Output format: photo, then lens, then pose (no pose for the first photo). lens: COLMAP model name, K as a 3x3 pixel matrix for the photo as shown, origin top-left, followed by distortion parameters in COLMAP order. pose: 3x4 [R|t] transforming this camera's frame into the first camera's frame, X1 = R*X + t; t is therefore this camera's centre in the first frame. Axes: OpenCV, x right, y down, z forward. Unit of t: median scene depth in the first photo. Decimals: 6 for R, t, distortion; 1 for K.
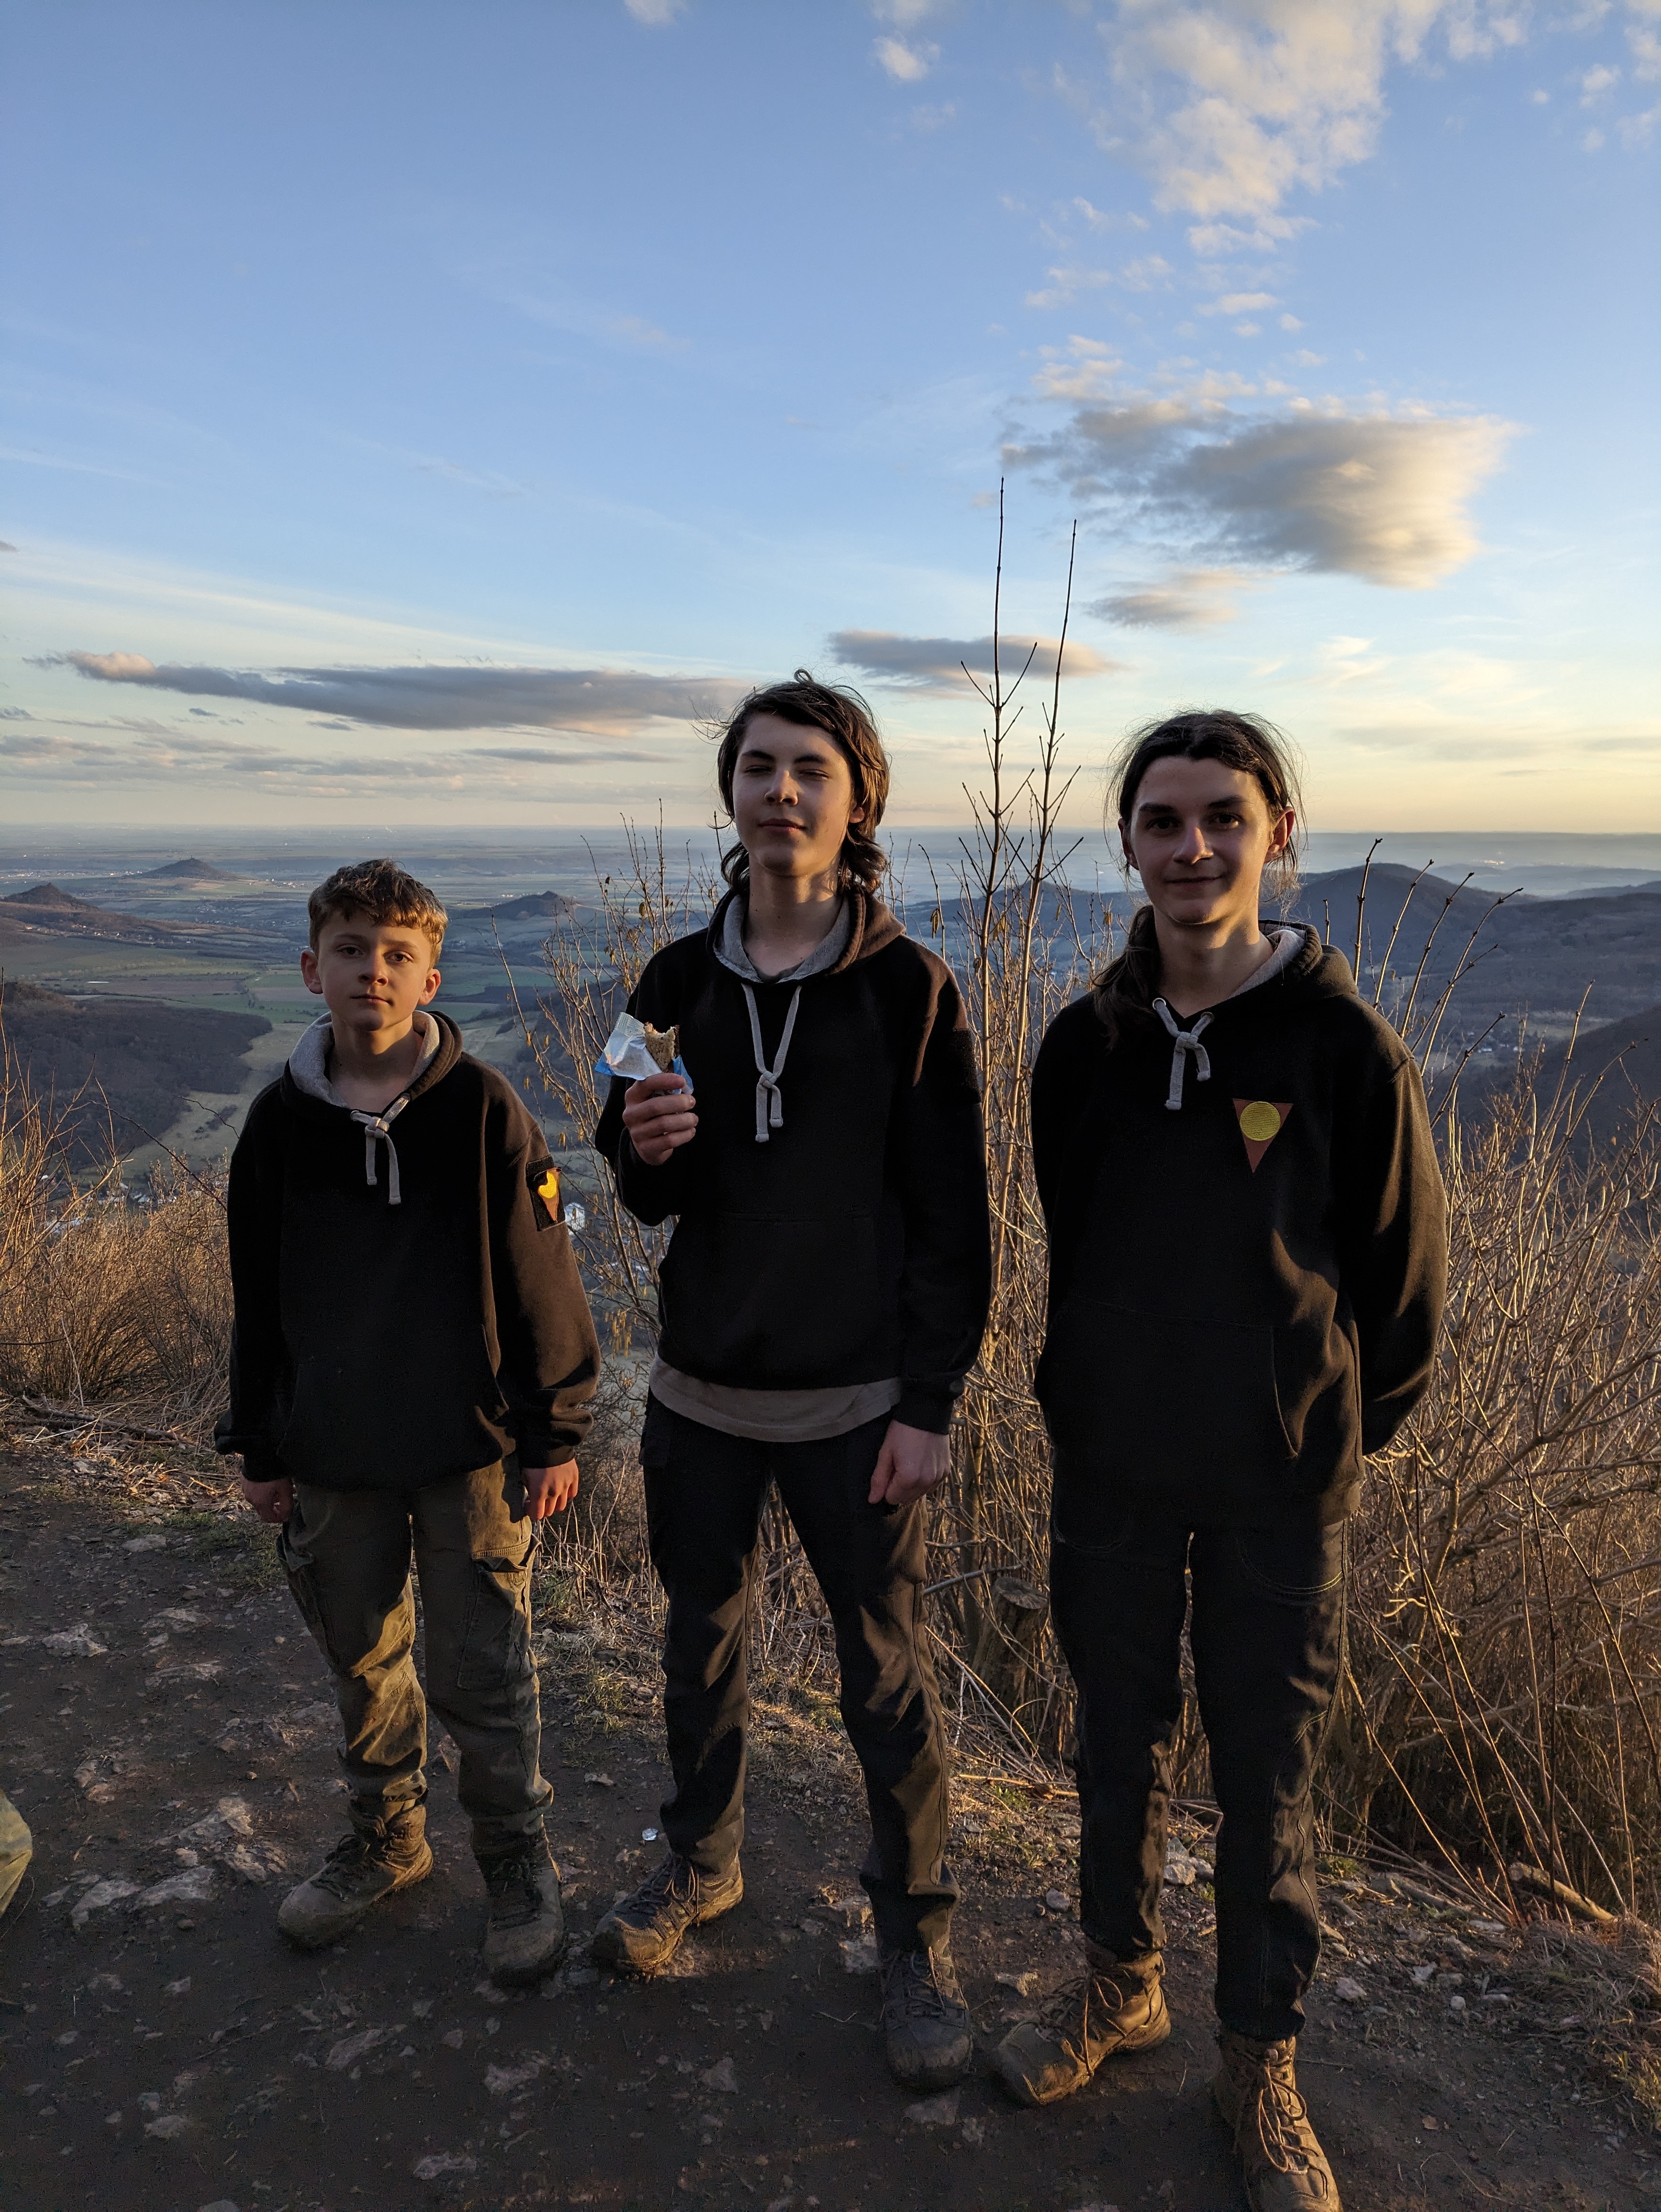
lens RADIAL K [[1552.1, 0, 830.5], [0, 1552.1, 1106.0], [0, 0, 1]] dist [0.031144, -0.014713]
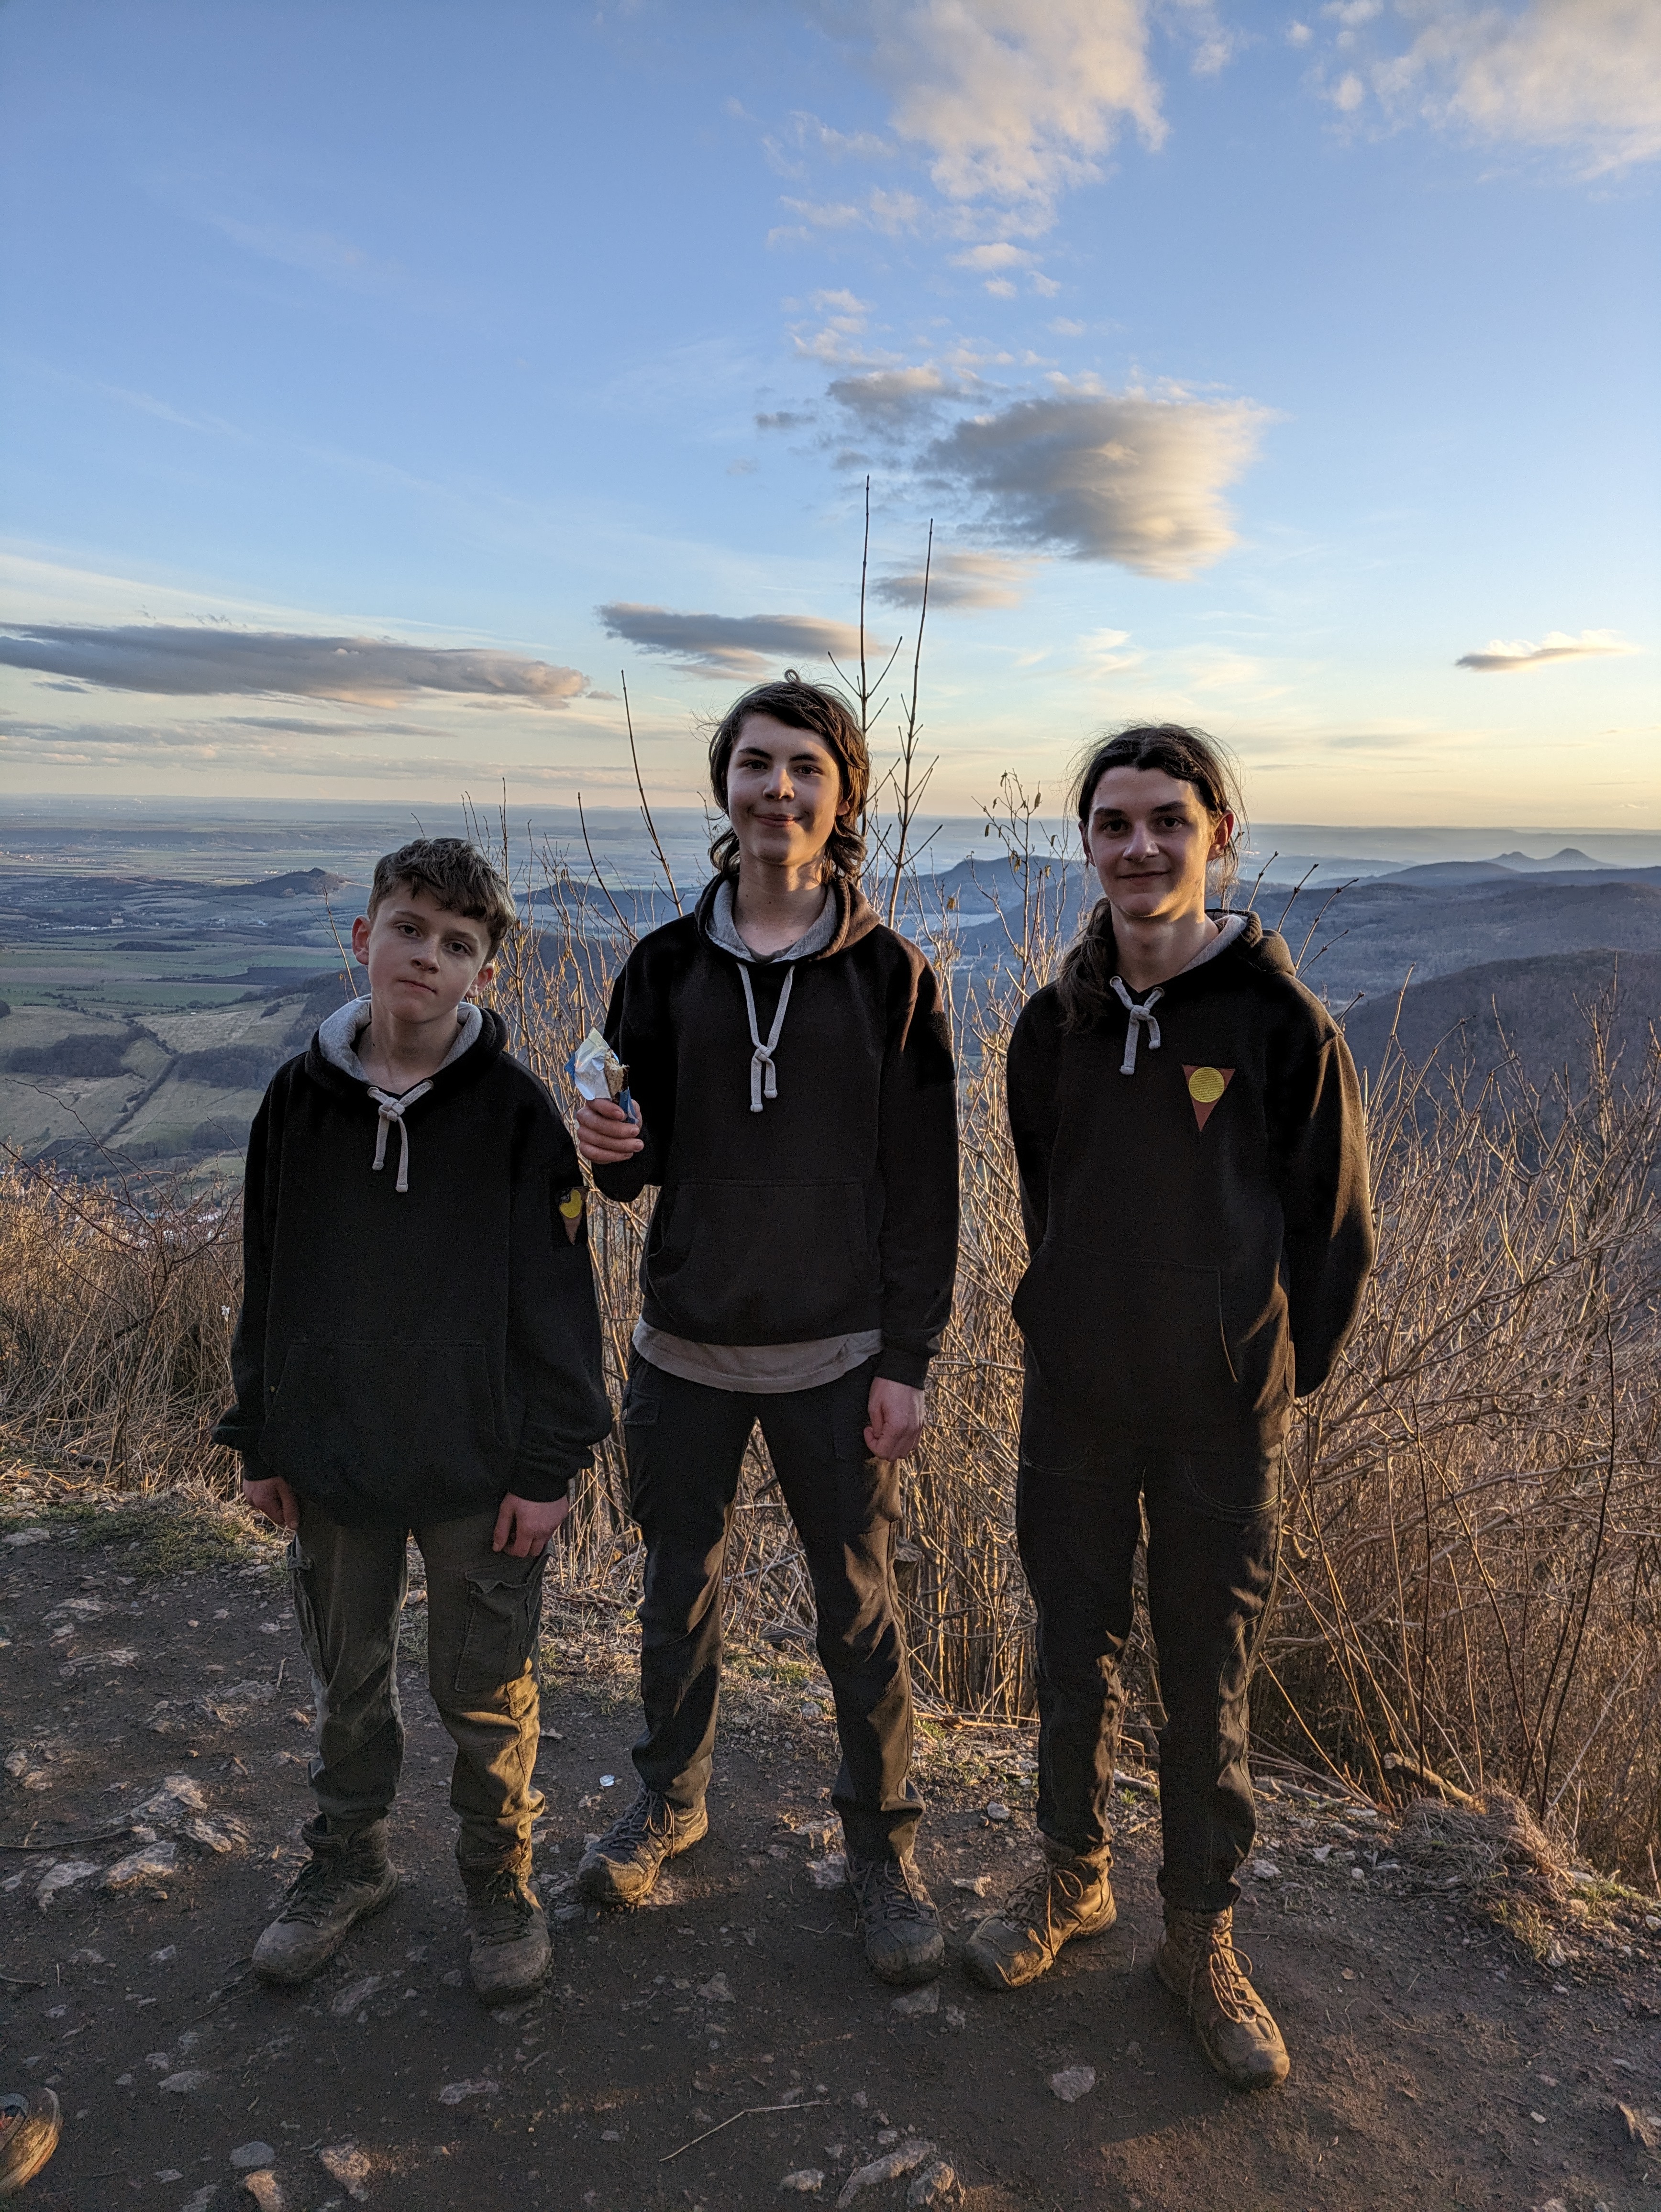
lens RADIAL K [[1593.8, 0, 748.8], [0, 1593.8, 1115.9], [0, 0, 1]] dist [0.072606, -0.072055]
pose [[0.990540, -0.009064, 0.136927, -0.187509], [0.007019, 0.999857, 0.015411, 0.006533], [-0.137047, -0.014304, 0.990461, -0.084154]]
